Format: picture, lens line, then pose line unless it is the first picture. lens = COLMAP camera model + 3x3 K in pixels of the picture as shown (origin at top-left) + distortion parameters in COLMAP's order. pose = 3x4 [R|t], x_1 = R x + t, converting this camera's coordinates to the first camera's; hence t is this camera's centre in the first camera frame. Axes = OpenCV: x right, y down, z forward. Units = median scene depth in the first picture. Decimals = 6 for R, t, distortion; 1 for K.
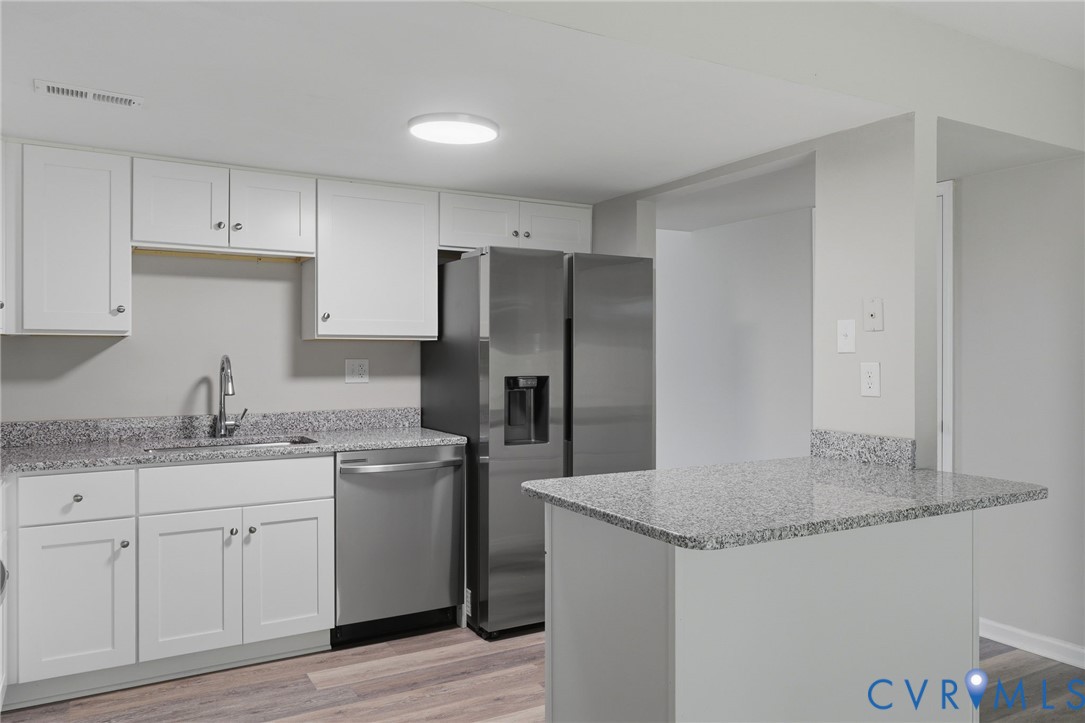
lens RADIAL K [[786.2, 0, 542.5], [0, 786.2, 361.5], [0, 0, 1]] dist [-0.000110, 0.001010]
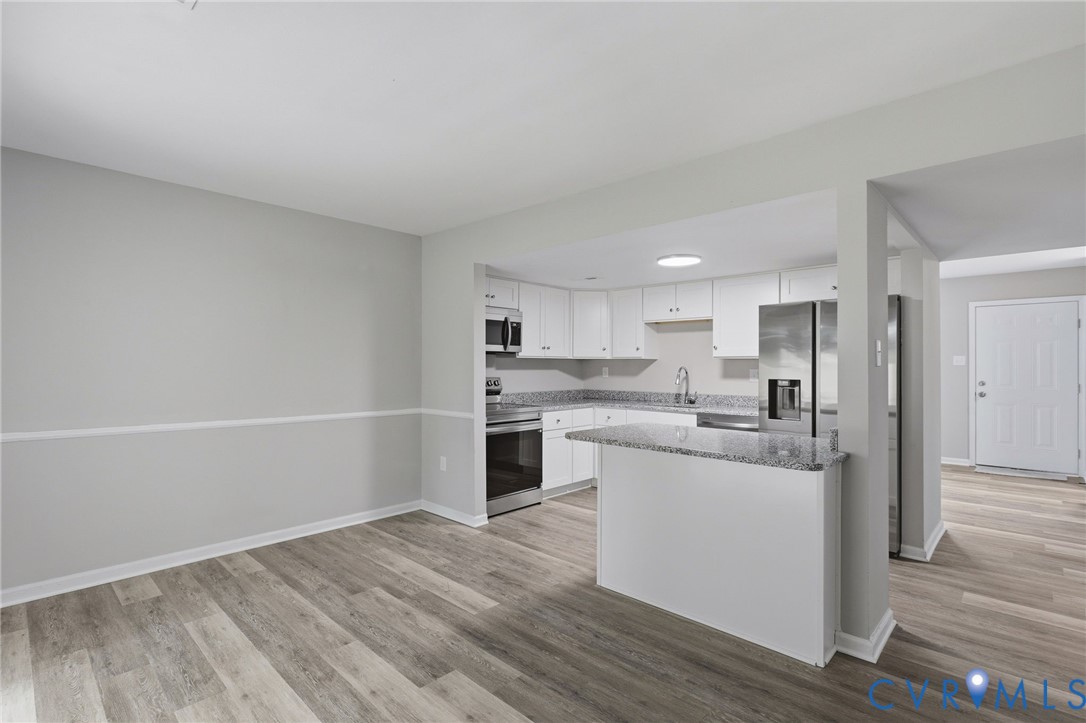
lens RADIAL K [[514.3, 0, 541.9], [0, 514.3, 364.5], [0, 0, 1]] dist [0.001731, 0.000262]
pose [[0.287891, -0.002957, -0.957659, 0.926907], [-0.011940, 0.999906, -0.006677, 0.000321], [0.957589, 0.013357, 0.287829, 0.206134]]
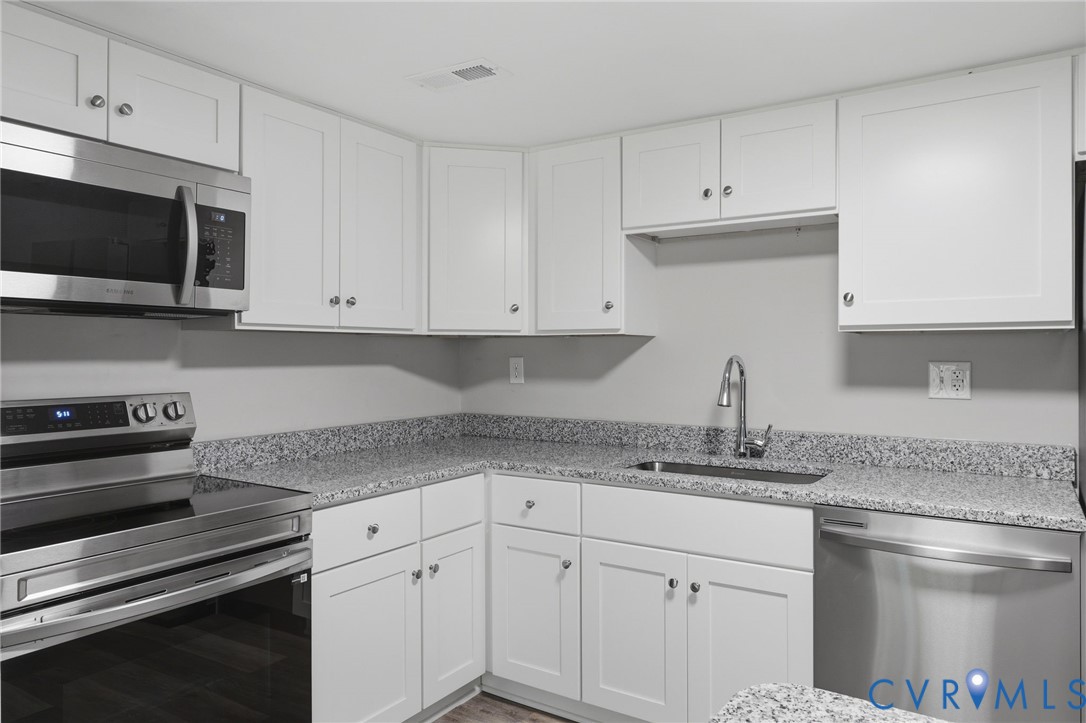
lens RADIAL K [[724.4, 0, 541.8], [0, 724.4, 356.2], [0, 0, 1]] dist [0.001146, -0.000553]
pose [[0.445166, 0.001685, -0.895447, 0.175488], [-0.007288, 0.999972, -0.001742, -0.004871], [0.895419, 0.007302, 0.445166, 0.524246]]
